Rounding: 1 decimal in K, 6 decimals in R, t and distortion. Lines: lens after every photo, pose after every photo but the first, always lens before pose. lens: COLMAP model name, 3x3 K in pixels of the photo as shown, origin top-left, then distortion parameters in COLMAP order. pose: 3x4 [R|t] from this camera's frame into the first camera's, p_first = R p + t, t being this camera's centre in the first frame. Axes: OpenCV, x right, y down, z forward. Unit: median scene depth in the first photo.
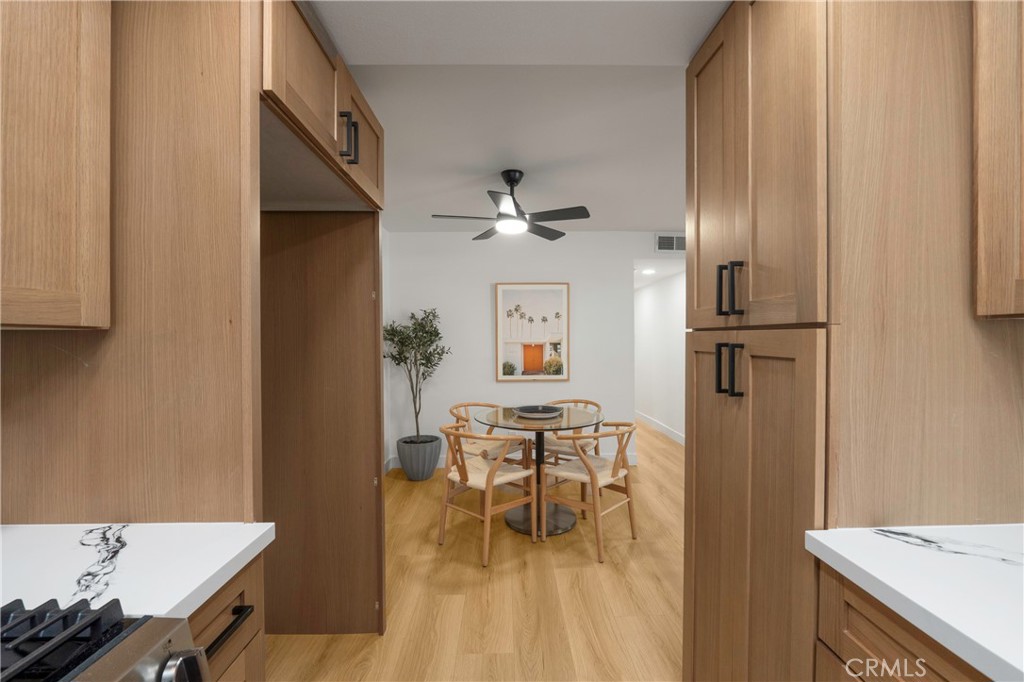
lens RADIAL K [[426.1, 0, 515.3], [0, 426.1, 342.9], [0, 0, 1]] dist [-0.009475, -0.000840]
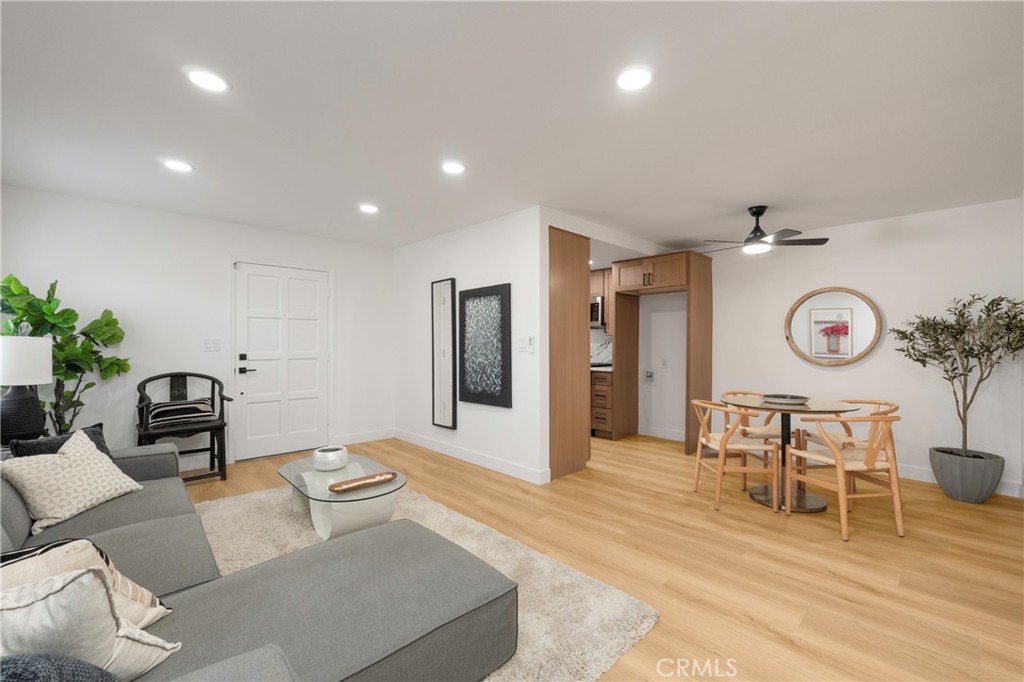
lens RADIAL K [[426.1, 0, 515.3], [0, 426.1, 342.9], [0, 0, 1]] dist [-0.009475, -0.000840]
pose [[-0.745554, 0.001182, -0.666445, 0.923951], [-0.005175, 0.999958, 0.007562, 0.007696], [0.666426, 0.009087, -0.745516, 0.958305]]
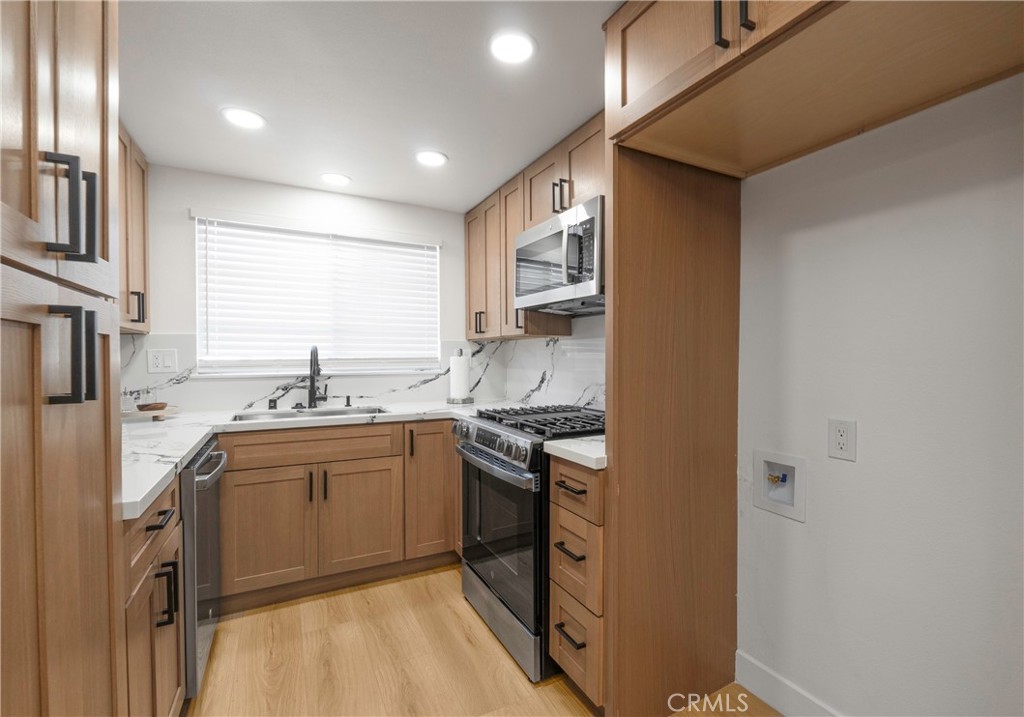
lens RADIAL K [[463.0, 0, 535.7], [0, 463.0, 358.3], [0, 0, 1]] dist [-0.001378, -0.000166]
pose [[-0.891051, 0.007360, -0.453843, 0.064461], [0.000796, 0.999892, 0.014653, 0.015458], [0.453902, 0.012695, -0.890961, 0.487983]]
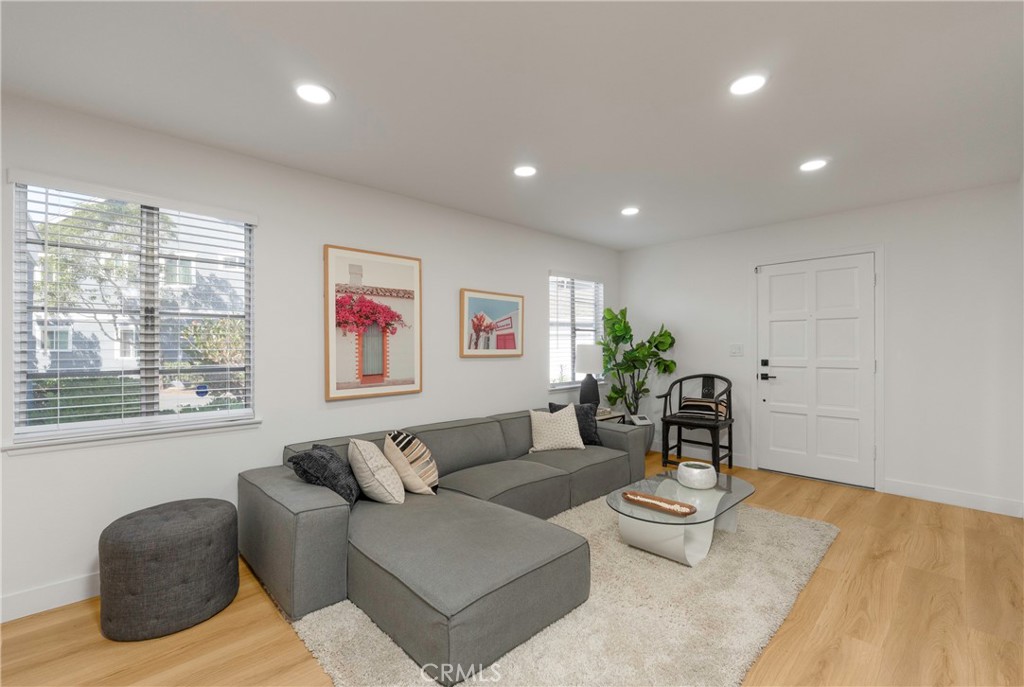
lens RADIAL K [[440.4, 0, 515.1], [0, 440.4, 344.0], [0, 0, 1]] dist [-0.003320, -0.000398]
pose [[-0.676662, 0.007997, 0.736251, 0.376648], [0.008919, 0.999957, -0.002664, 0.006415], [-0.736240, 0.004764, -0.676704, 0.883155]]
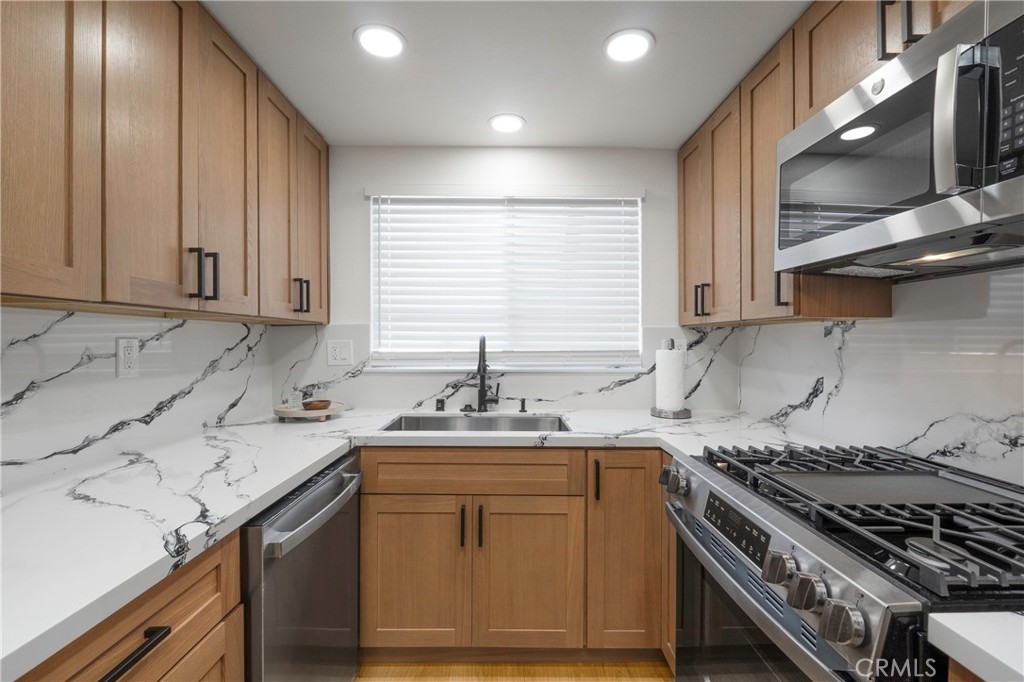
lens RADIAL K [[442.7, 0, 511.9], [0, 442.7, 342.2], [0, 0, 1]] dist [-0.008715, 0.000010]
pose [[-0.999747, 0.001946, 0.022420, 0.004263], [0.002276, 0.999890, 0.014681, 0.007195], [-0.022389, 0.014728, -0.999641, 0.276896]]
